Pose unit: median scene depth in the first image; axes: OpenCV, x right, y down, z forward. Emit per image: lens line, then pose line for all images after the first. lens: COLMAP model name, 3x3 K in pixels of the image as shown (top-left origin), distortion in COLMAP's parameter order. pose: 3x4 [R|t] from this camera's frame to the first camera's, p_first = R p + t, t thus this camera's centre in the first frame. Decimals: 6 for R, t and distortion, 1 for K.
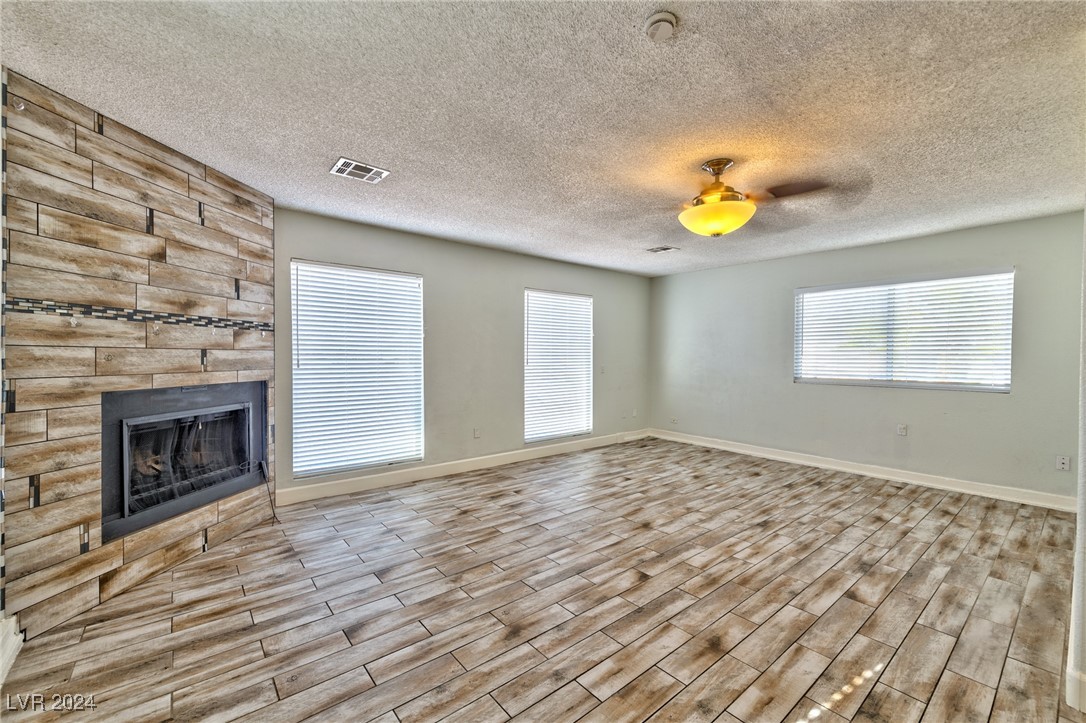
lens RADIAL K [[445.0, 0, 544.1], [0, 445.0, 361.4], [0, 0, 1]] dist [-0.000236, -0.000244]
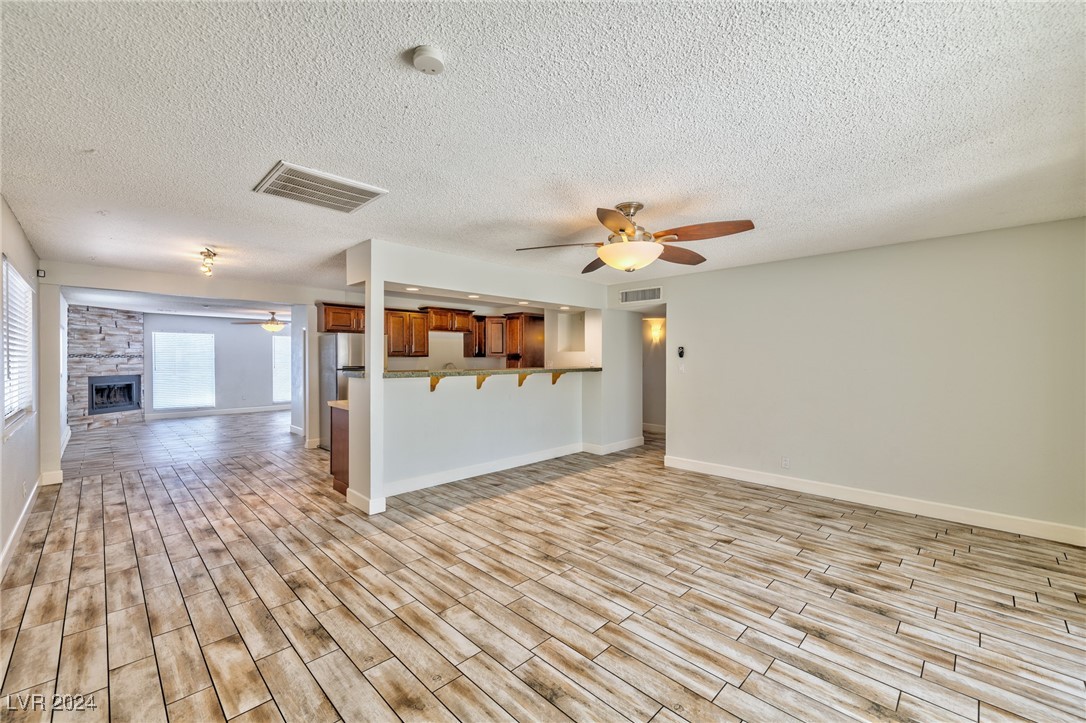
lens RADIAL K [[445.0, 0, 541.9], [0, 445.0, 359.8], [0, 0, 1]] dist [-0.000236, -0.000244]
pose [[0.995135, -0.008256, 0.098179, 2.192421], [0.009110, 0.999924, -0.008261, -0.007371], [-0.098104, 0.009115, 0.995134, -2.776311]]
